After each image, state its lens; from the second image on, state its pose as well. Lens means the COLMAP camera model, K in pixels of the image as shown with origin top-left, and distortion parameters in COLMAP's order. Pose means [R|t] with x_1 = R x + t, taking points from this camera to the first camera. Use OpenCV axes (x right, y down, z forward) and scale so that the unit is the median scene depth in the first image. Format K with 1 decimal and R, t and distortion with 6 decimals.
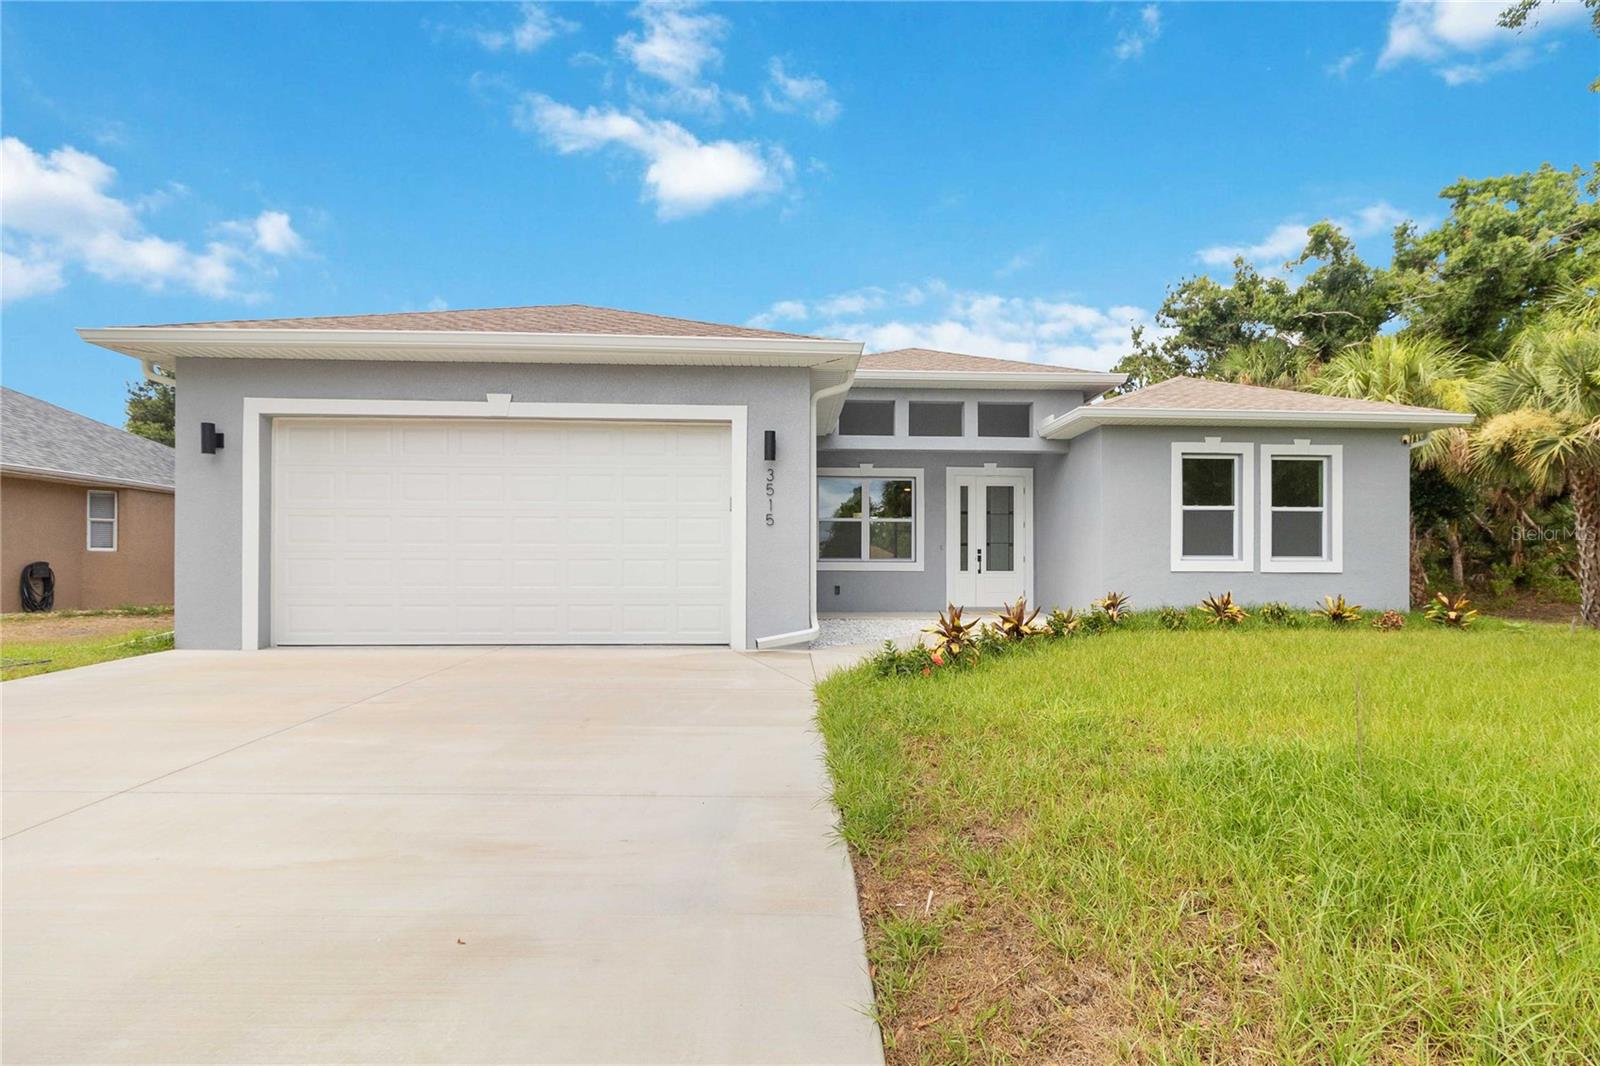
lens RADIAL K [[778.1, 0, 840.5], [0, 778.1, 592.9], [0, 0, 1]] dist [0.005021, -0.000655]
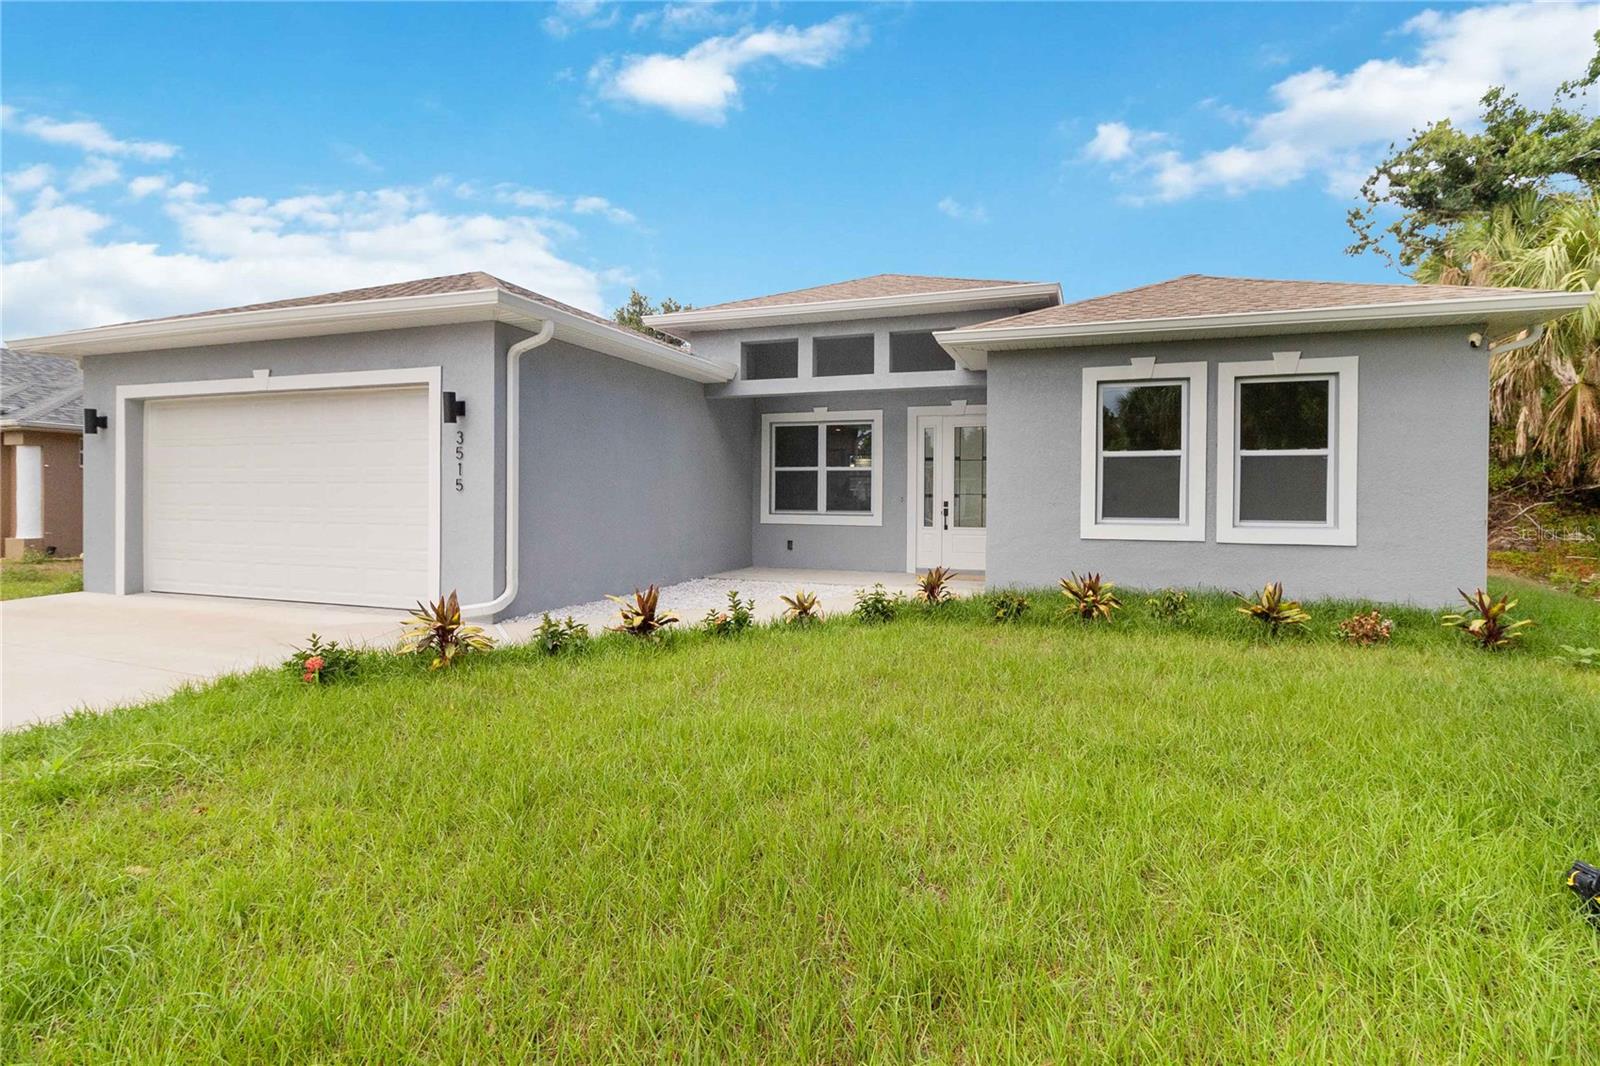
lens RADIAL K [[778.1, 0, 822.1], [0, 778.1, 521.9], [0, 0, 1]] dist [0.005021, -0.000655]
pose [[0.922361, 0.015099, -0.386033, 0.474879], [-0.017179, 0.999851, -0.001939, -0.037207], [0.385946, 0.008421, 0.922483, 0.201913]]
